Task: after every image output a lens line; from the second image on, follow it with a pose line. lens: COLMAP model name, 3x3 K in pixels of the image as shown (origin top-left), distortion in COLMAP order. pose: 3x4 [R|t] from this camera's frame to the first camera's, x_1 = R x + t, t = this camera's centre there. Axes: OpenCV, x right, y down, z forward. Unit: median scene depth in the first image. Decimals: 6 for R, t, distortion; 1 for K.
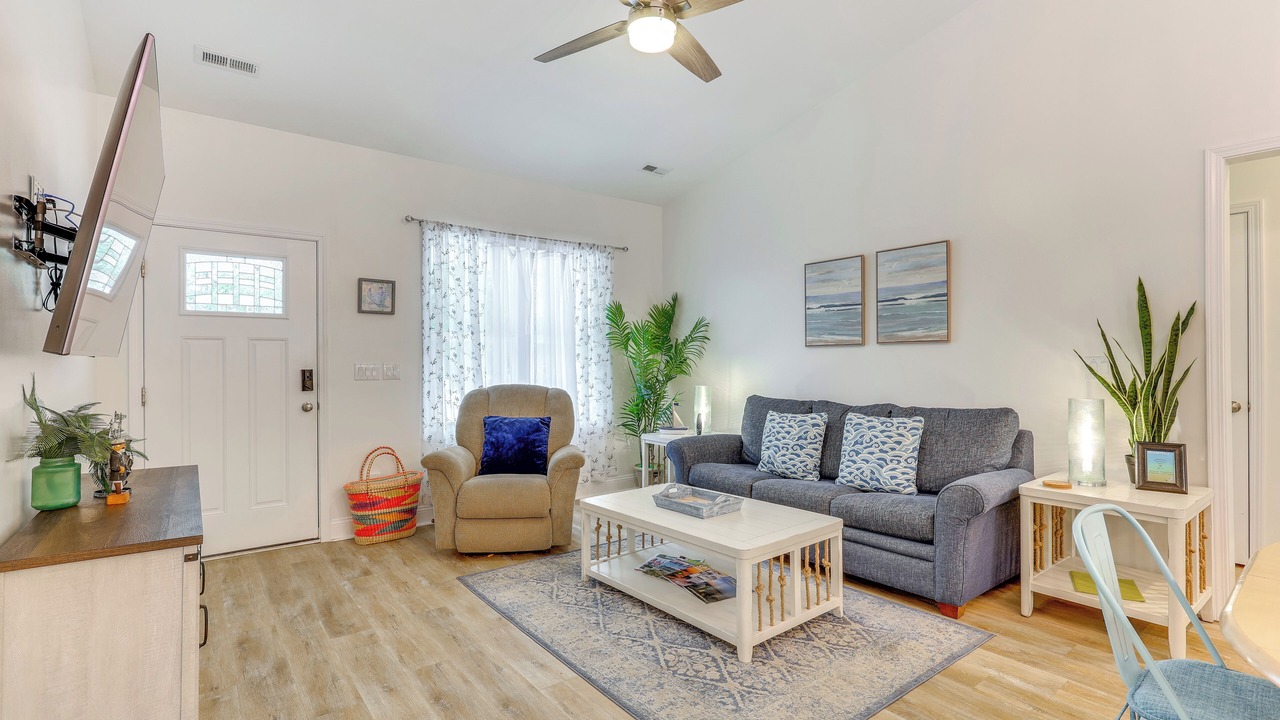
lens RADIAL K [[582.5, 0, 645.8], [0, 582.5, 362.3], [0, 0, 1]] dist [0.001031, 0.000006]
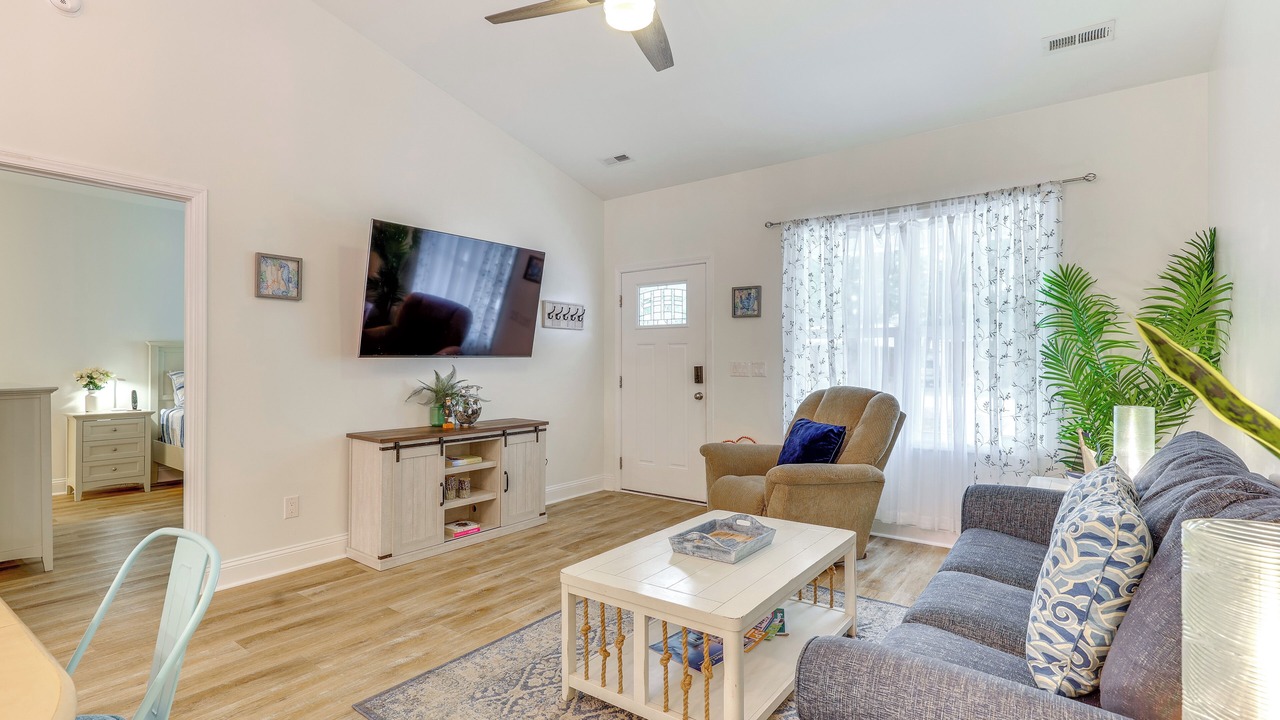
lens RADIAL K [[629.5, 0, 642.0], [0, 629.5, 358.0], [0, 0, 1]] dist [0.010901, -0.000096]
pose [[0.246903, -0.001402, -0.969039, 0.708970], [-0.001902, 0.999996, -0.001931, -0.002437], [0.969038, 0.002320, 0.246900, 0.545245]]
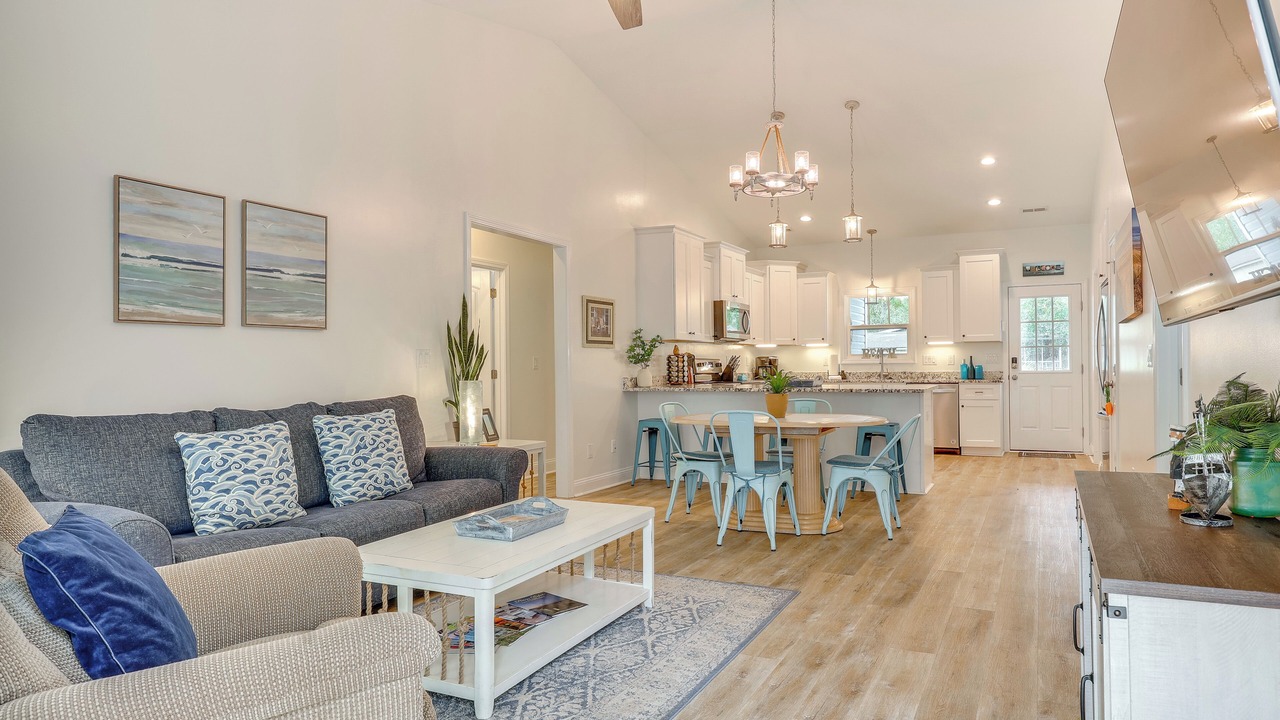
lens RADIAL K [[721.1, 0, 697.9], [0, 721.1, 361.7], [0, 0, 1]] dist [-0.008355, -0.001274]
pose [[-0.440742, 0.011707, 0.897557, -0.717527], [0.009454, 0.999920, -0.008399, 0.028310], [-0.897584, 0.004784, -0.440818, 0.962332]]
